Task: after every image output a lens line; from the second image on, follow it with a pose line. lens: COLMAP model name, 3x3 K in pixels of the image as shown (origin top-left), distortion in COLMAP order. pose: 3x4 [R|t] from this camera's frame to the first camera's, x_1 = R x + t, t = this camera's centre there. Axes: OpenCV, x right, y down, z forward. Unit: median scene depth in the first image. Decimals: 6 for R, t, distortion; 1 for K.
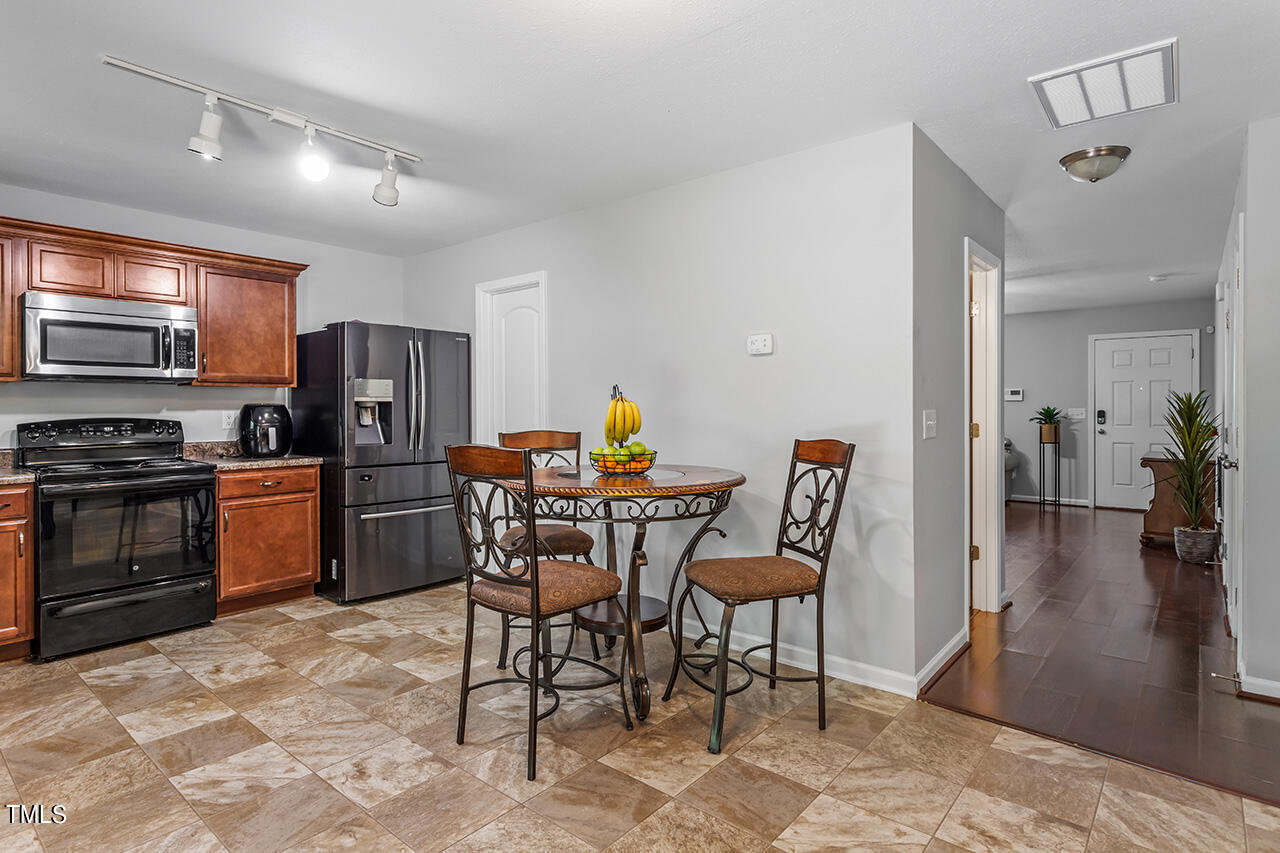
lens RADIAL K [[667.5, 0, 636.2], [0, 667.5, 409.4], [0, 0, 1]] dist [0.003768, 0.000403]
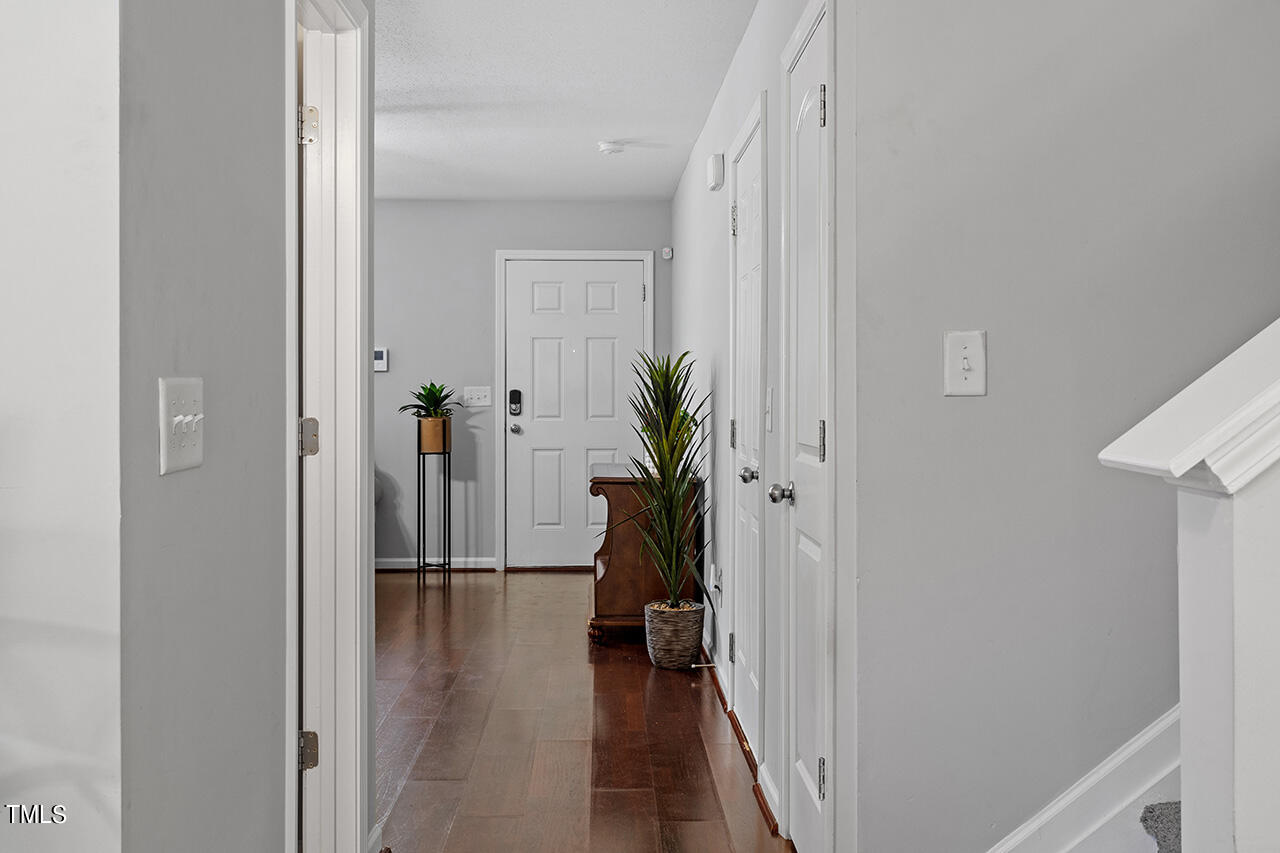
lens RADIAL K [[1292.7, 0, 640.1], [0, 1292.7, 384.6], [0, 0, 1]] dist [0.006212, 0.005251]
pose [[0.746149, 0.002467, 0.665775, 0.146033], [0.001674, 0.999983, -0.005582, 0.005889], [-0.665777, 0.005280, 0.746132, 0.303253]]
